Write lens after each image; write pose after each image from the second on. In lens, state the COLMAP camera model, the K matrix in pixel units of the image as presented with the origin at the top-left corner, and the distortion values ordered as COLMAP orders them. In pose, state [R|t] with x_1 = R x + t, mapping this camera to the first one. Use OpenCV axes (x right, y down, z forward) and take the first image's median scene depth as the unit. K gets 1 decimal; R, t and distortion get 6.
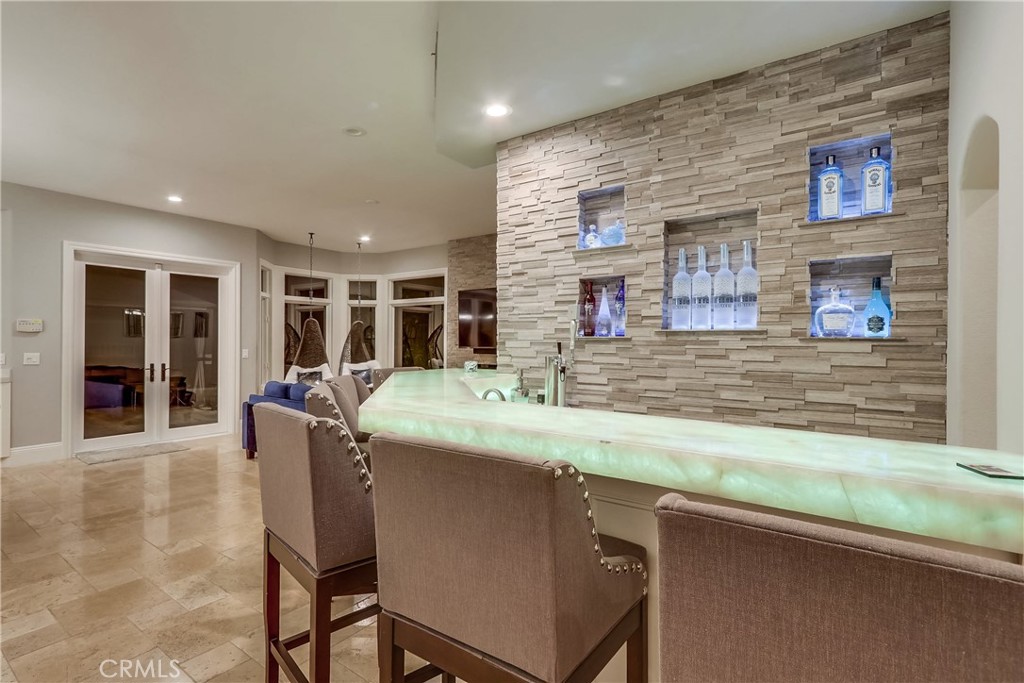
lens RADIAL K [[499.1, 0, 508.2], [0, 499.1, 341.3], [0, 0, 1]] dist [0.016145, 0.000580]
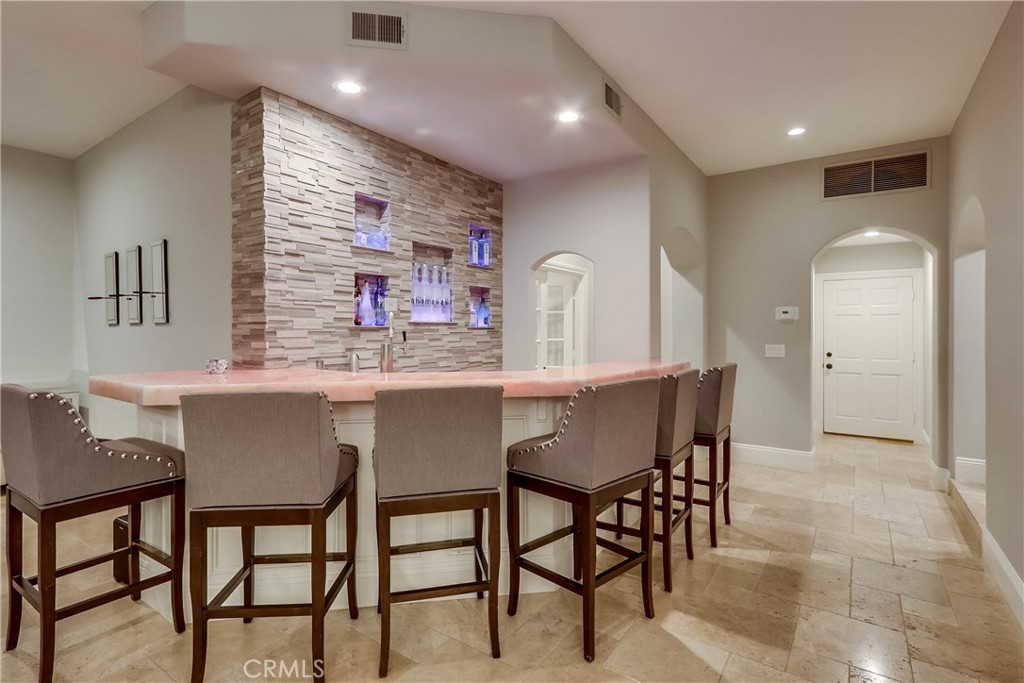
lens RADIAL K [[499.9, 0, 509.4], [0, 499.9, 335.6], [0, 0, 1]] dist [0.006883, 0.002683]
pose [[-0.015554, -0.016494, 0.999743, -1.024286], [0.001744, 0.999862, 0.016523, -0.005794], [-0.999878, 0.002000, -0.015523, 0.739454]]
